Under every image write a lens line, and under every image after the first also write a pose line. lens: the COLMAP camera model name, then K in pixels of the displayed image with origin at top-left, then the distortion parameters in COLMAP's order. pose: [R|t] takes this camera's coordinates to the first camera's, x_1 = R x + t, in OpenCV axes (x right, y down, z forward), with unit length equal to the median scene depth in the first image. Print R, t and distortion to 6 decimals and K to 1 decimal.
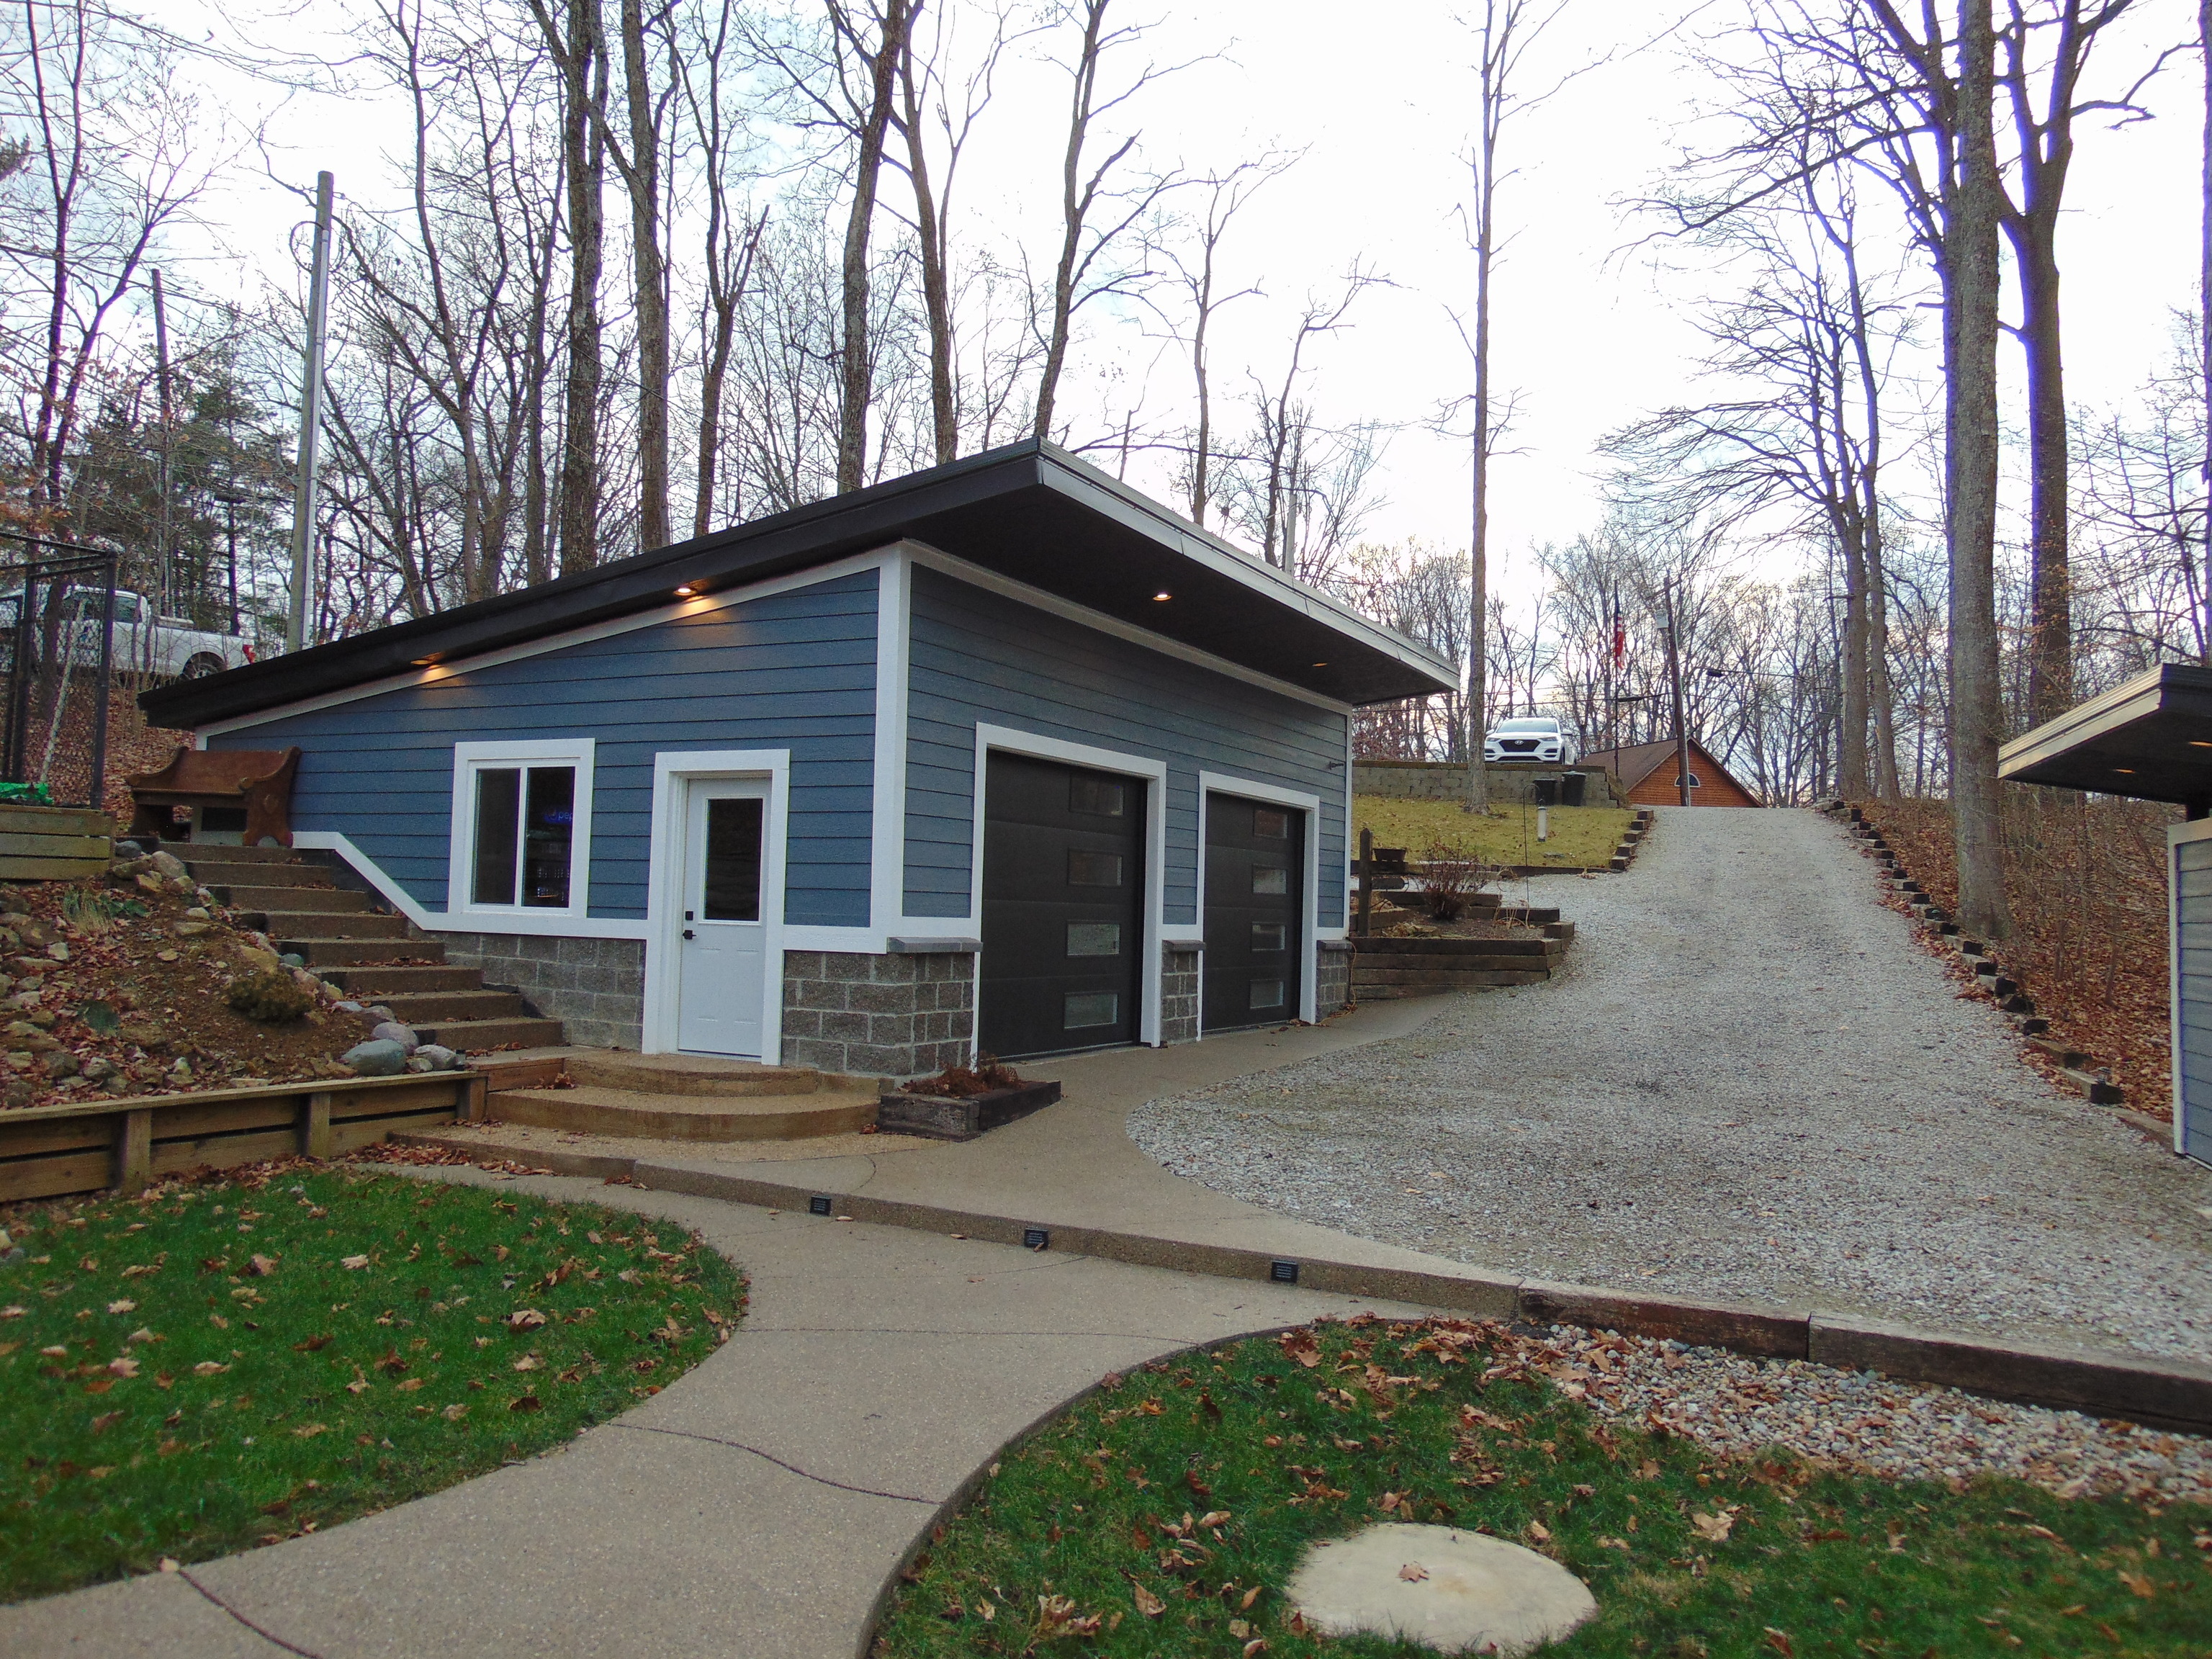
lens RADIAL K [[1648.0, 0, 1108.5], [0, 1648.0, 822.2], [0, 0, 1]] dist [-0.035622, 0.061853]
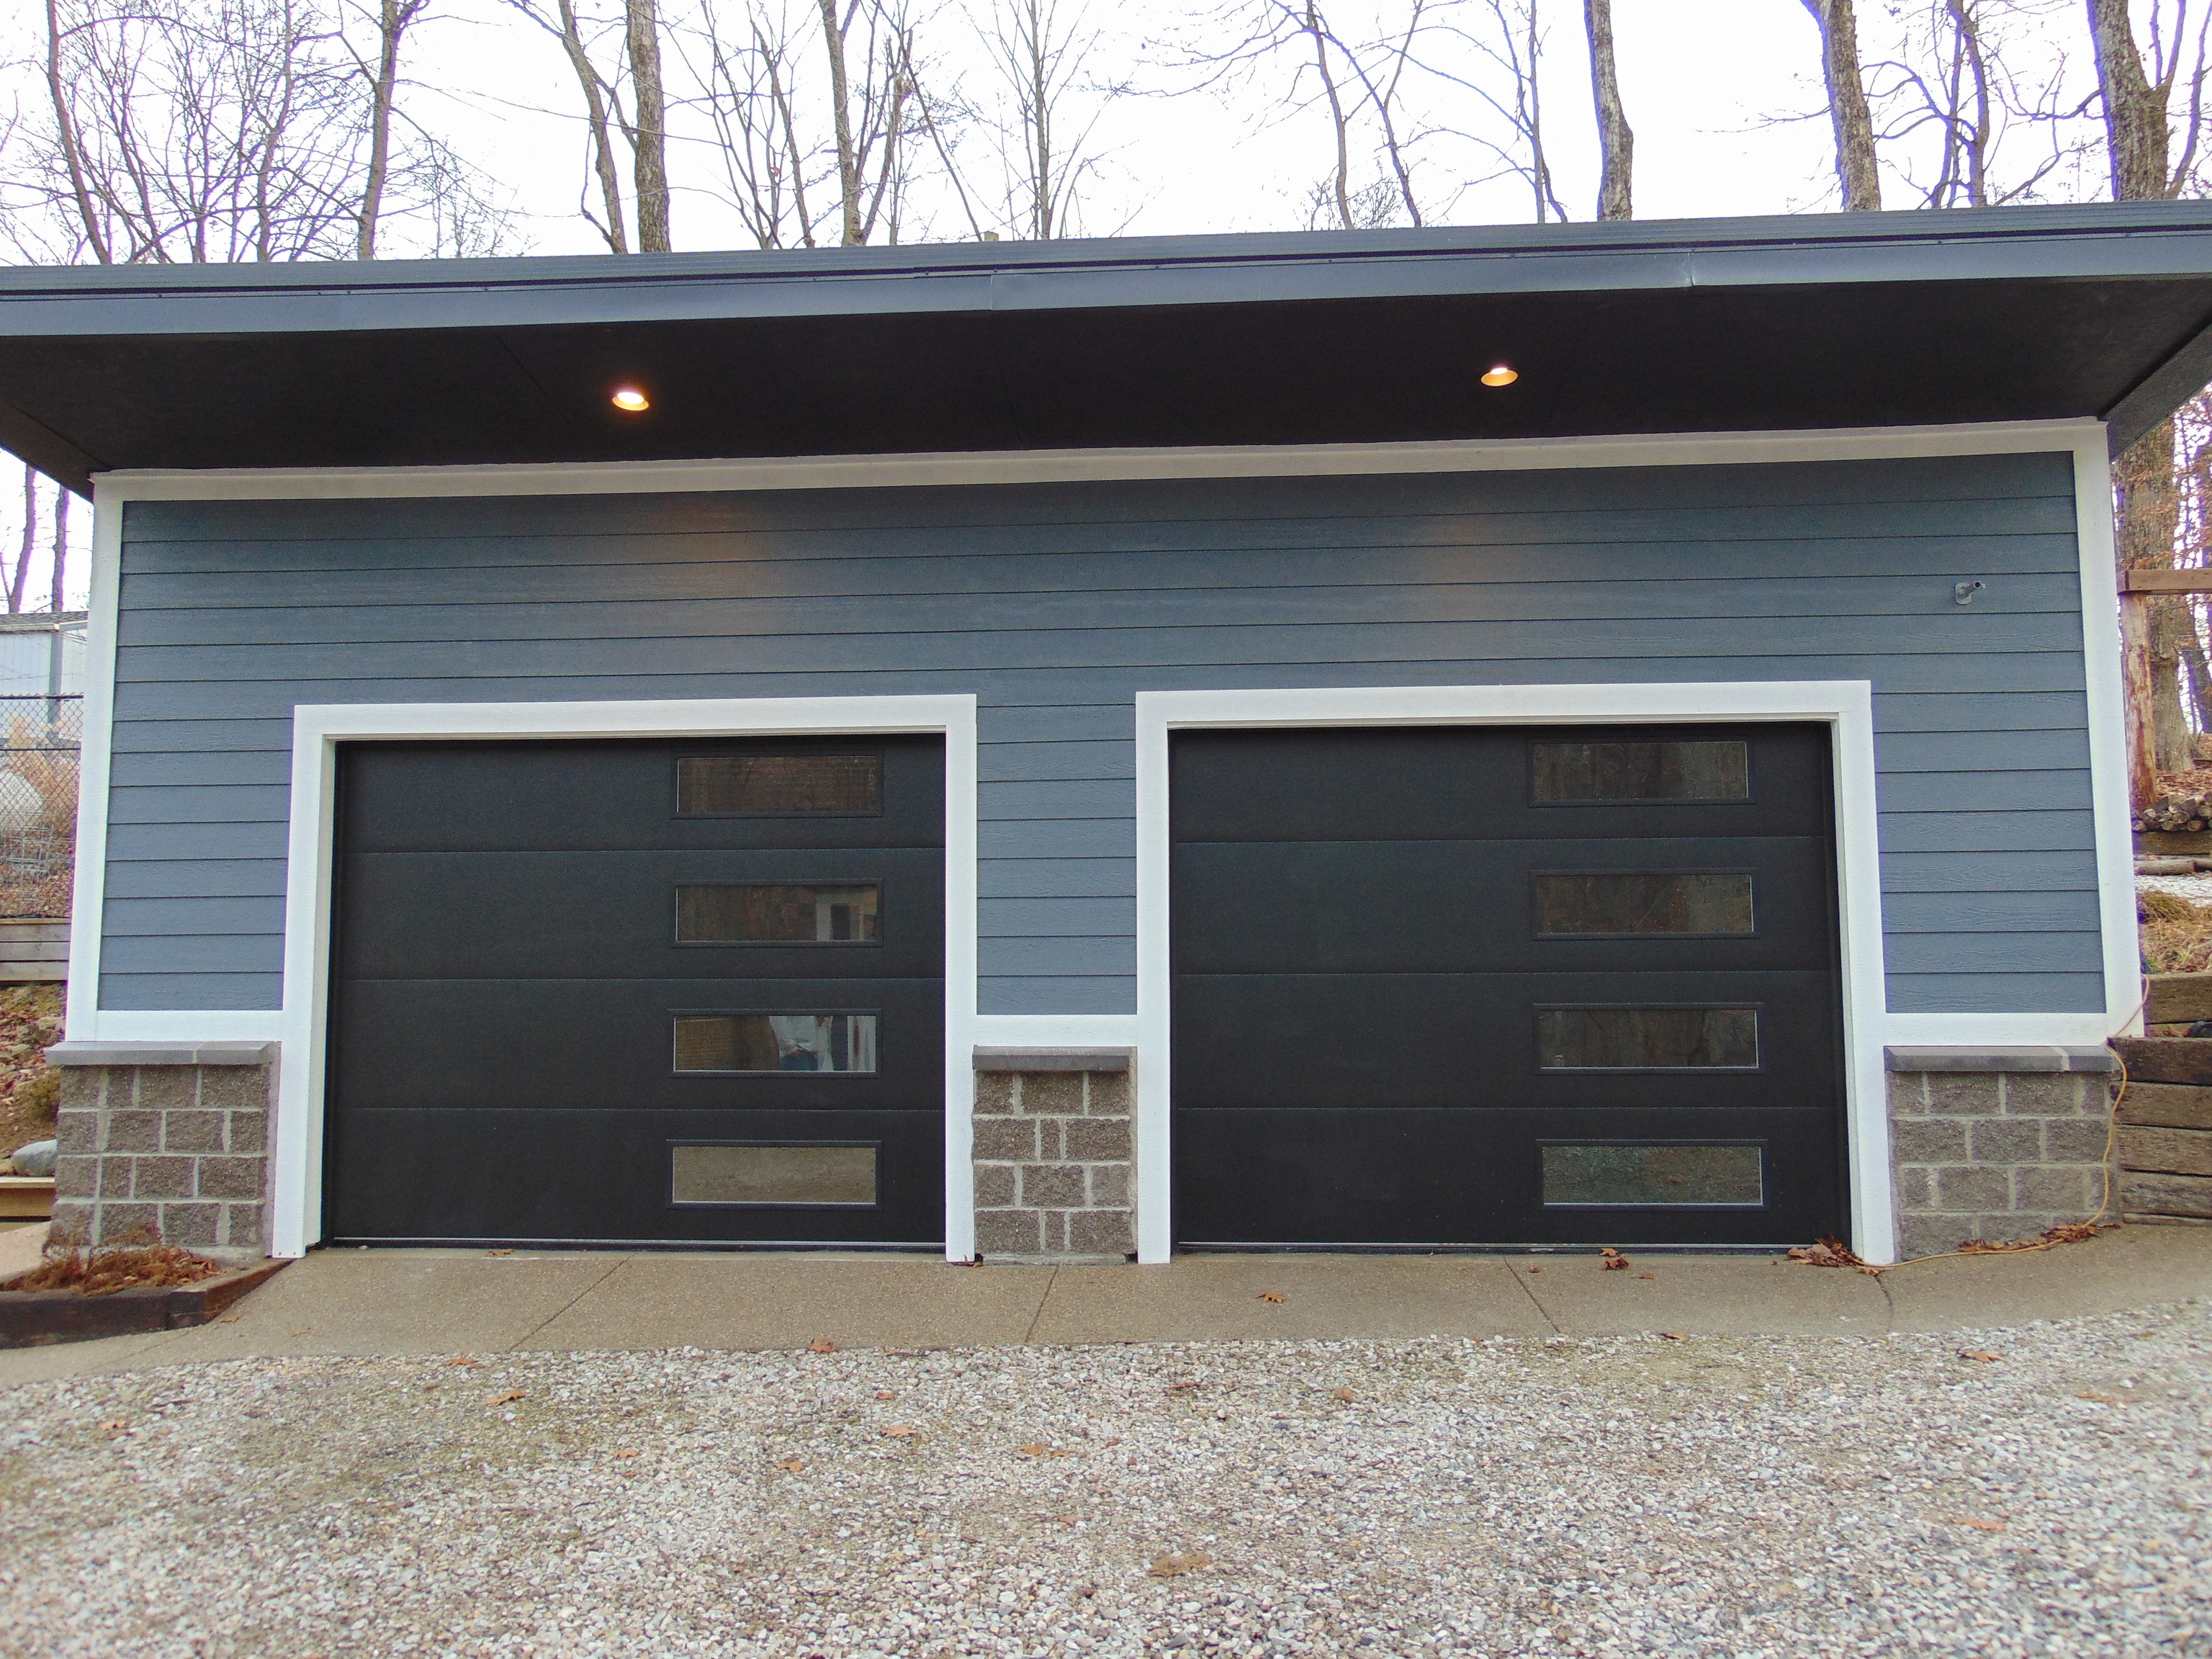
lens RADIAL K [[1648.0, 0, 1108.5], [0, 1648.0, 822.2], [0, 0, 1]] dist [-0.035622, 0.061853]
pose [[0.403989, -0.120972, -0.906730, 0.620899], [0.064318, 0.992520, -0.103761, 0.071307], [0.912500, -0.016400, 0.408748, 1.016425]]
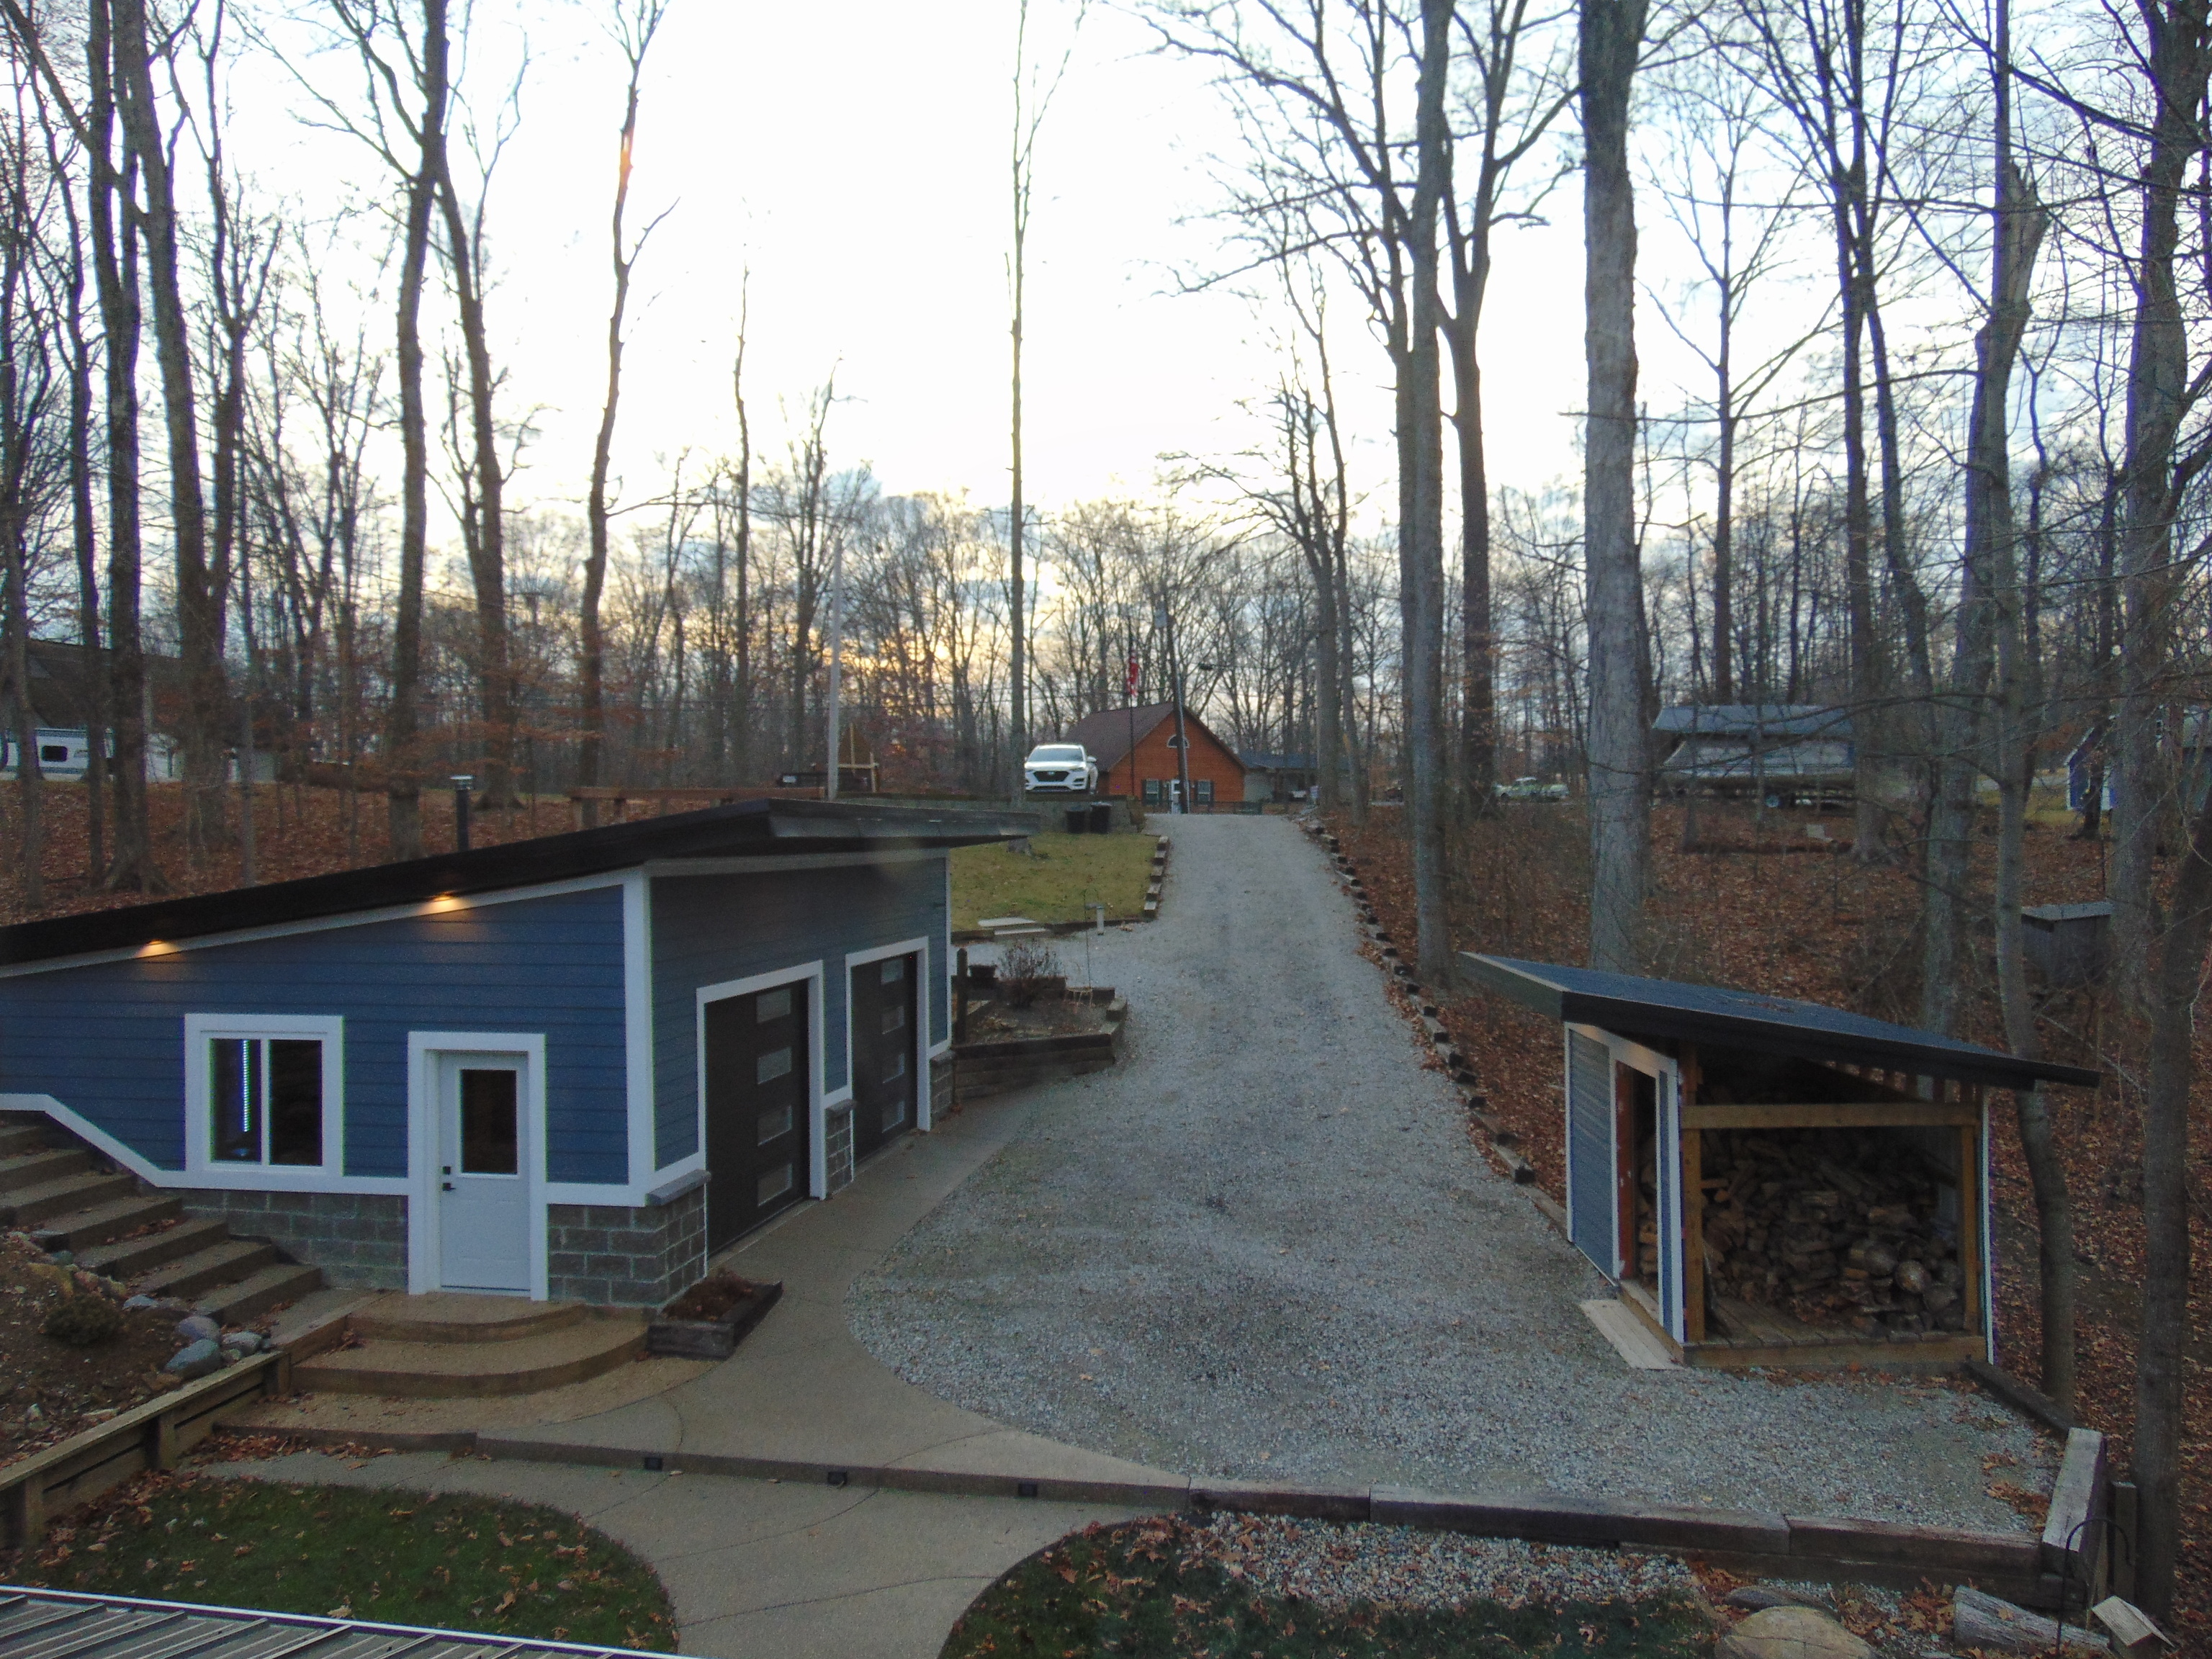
lens RADIAL K [[1653.0, 0, 1100.6], [0, 1653.0, 822.3], [0, 0, 1]] dist [-0.027662, 0.073511]
pose [[0.954900, -0.033029, 0.295084, -0.148943], [0.016850, 0.998220, 0.057206, -0.243622], [-0.296448, -0.049654, 0.953757, -0.226628]]
